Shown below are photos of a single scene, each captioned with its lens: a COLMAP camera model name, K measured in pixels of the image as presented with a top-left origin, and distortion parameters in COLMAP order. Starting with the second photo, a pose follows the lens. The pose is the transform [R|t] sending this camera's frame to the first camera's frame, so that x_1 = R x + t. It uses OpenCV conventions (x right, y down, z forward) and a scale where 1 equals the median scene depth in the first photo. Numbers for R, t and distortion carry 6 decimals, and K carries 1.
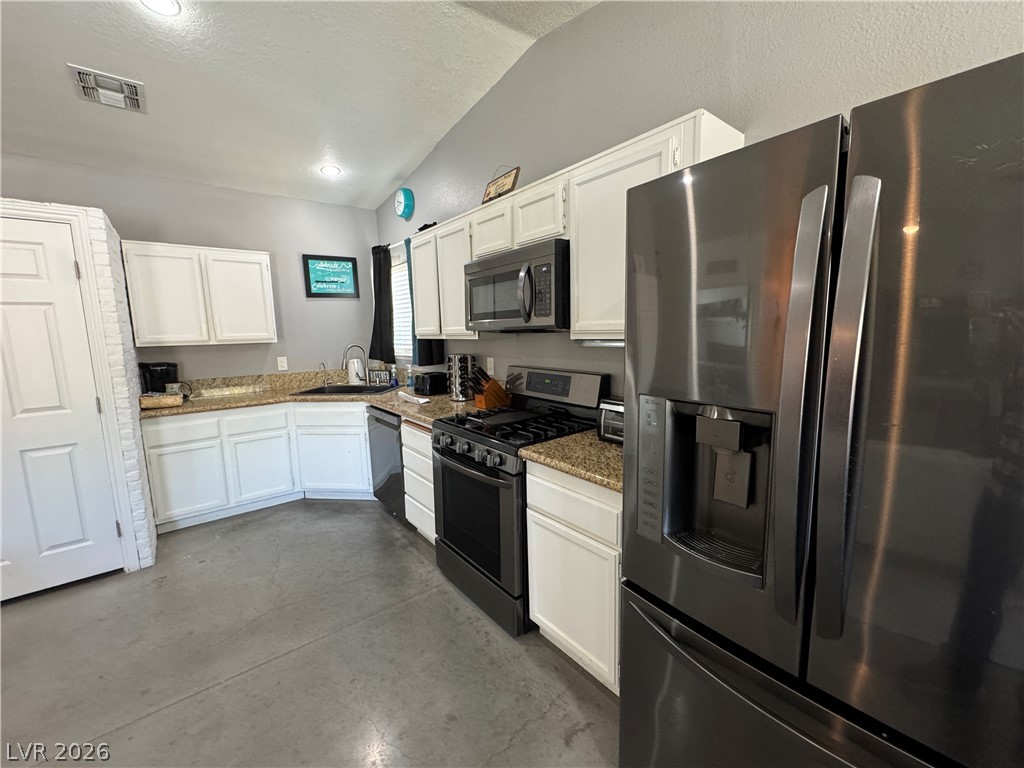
lens RADIAL K [[409.0, 0, 512.0], [0, 409.0, 384.0], [0, 0, 1]] dist [-0.002947, 0.000025]
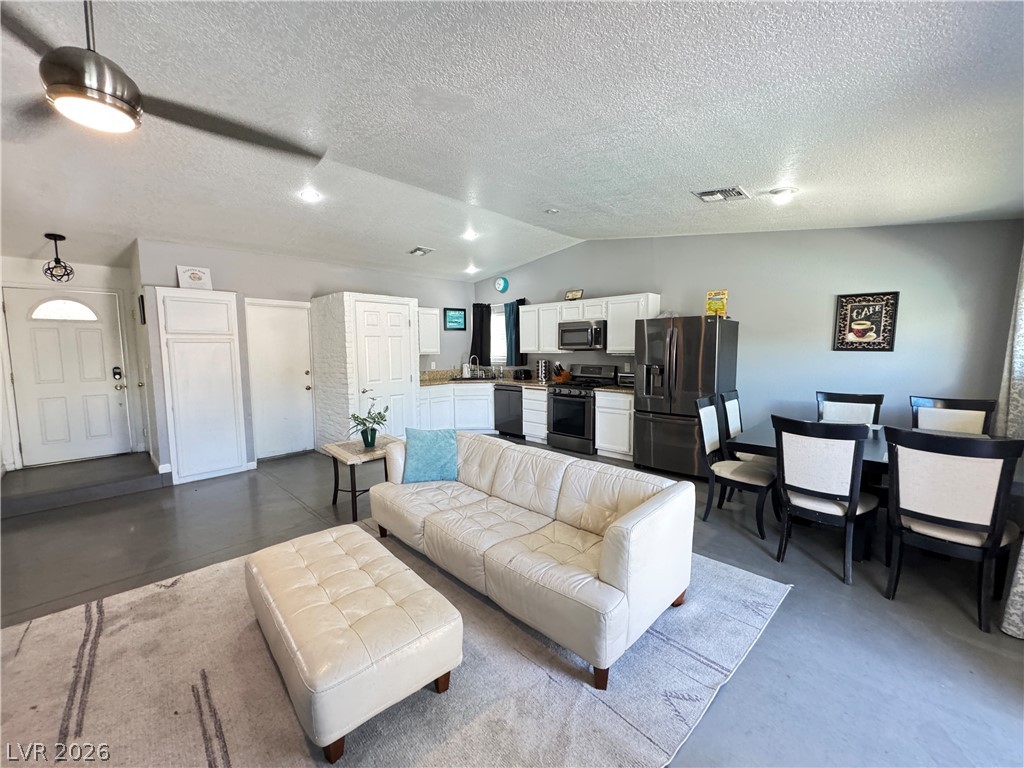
lens RADIAL K [[409.0, 0, 512.0], [0, 409.0, 384.0], [0, 0, 1]] dist [-0.002947, 0.000025]
pose [[0.990029, 0.000536, 0.140861, -0.668006], [0.005577, 0.999060, -0.042998, 0.166902], [-0.140752, 0.043355, 0.989095, -1.276893]]
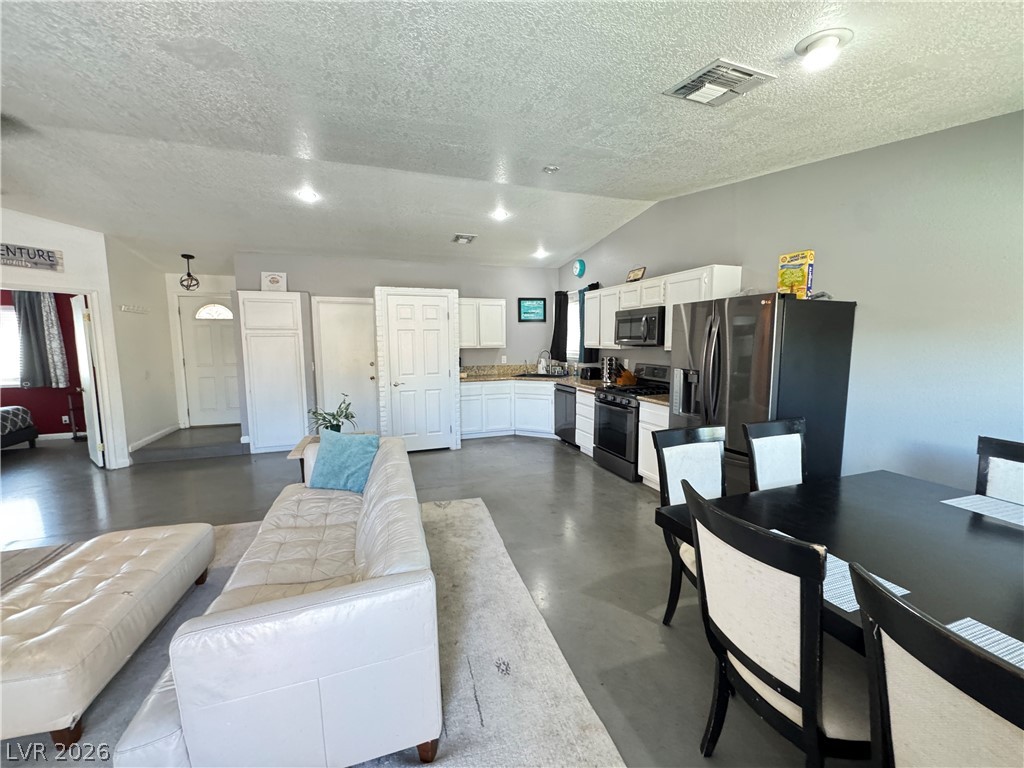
lens RADIAL K [[409.0, 0, 512.0], [0, 409.0, 384.0], [0, 0, 1]] dist [-0.002947, 0.000025]
pose [[0.947553, 0.051362, -0.315445, 0.048307], [-0.056762, 0.998356, -0.007947, 0.096157], [0.314518, 0.025436, 0.948911, -0.946763]]
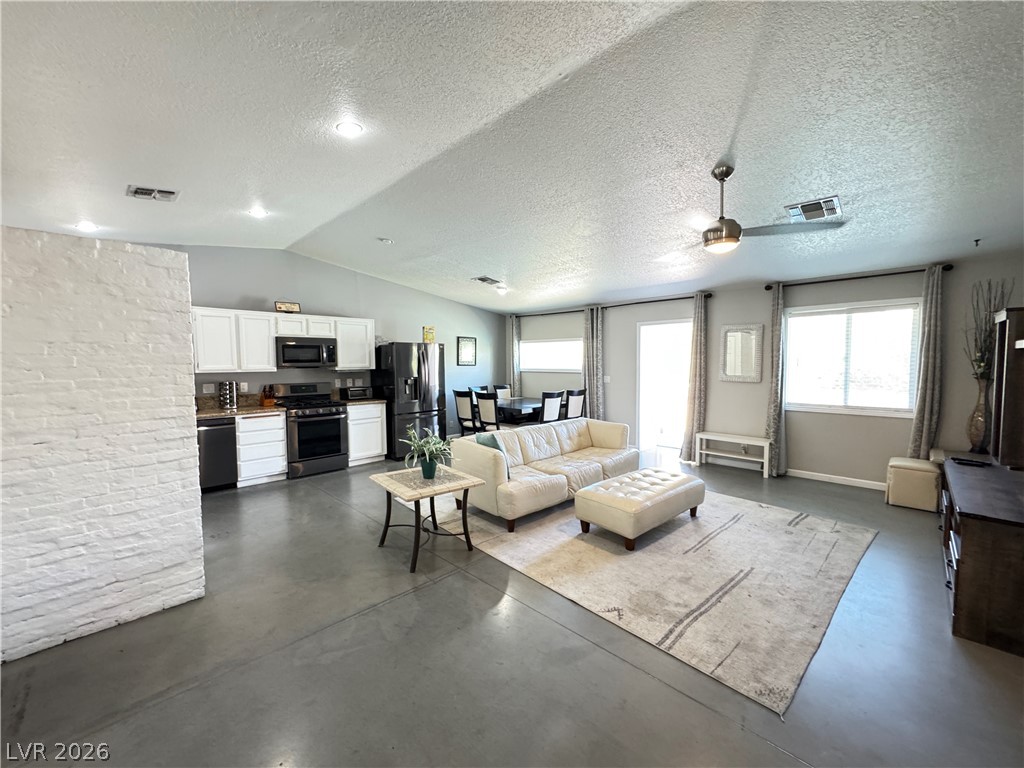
lens RADIAL K [[409.0, 0, 512.0], [0, 409.0, 384.0], [0, 0, 1]] dist [-0.002947, 0.000025]
pose [[-0.122736, -0.033440, 0.991876, -2.164290], [0.136887, 0.989309, 0.050292, 0.016237], [-0.982954, 0.141947, -0.116846, 0.048310]]
